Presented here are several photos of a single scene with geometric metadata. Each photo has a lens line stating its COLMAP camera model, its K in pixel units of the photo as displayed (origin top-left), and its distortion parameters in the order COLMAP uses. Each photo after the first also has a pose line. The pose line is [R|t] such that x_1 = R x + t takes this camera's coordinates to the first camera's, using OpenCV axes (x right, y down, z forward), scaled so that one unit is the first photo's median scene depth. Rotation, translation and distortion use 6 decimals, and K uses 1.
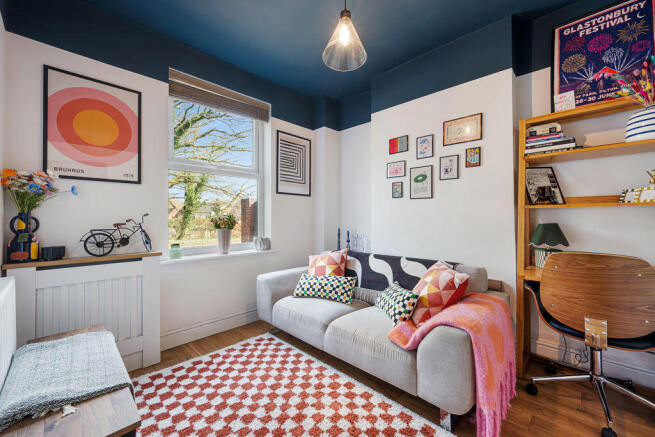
lens RADIAL K [[260.8, 0, 328.5], [0, 260.8, 217.0], [0, 0, 1]] dist [0.000932, 0.000404]
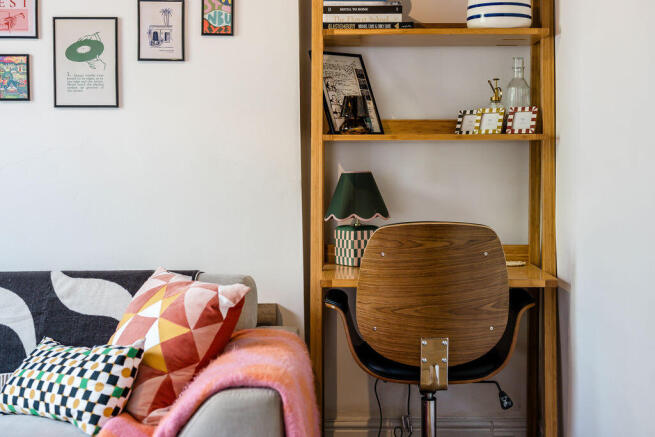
lens RADIAL K [[945.9, 0, 327.4], [0, 945.9, 218.2], [0, 0, 1]] dist [0.030895, 0.000000]
pose [[0.724501, -0.036941, 0.688283, -0.434885], [-0.001733, 0.998462, 0.055413, 0.012111], [-0.689272, -0.041339, 0.723323, -0.249493]]
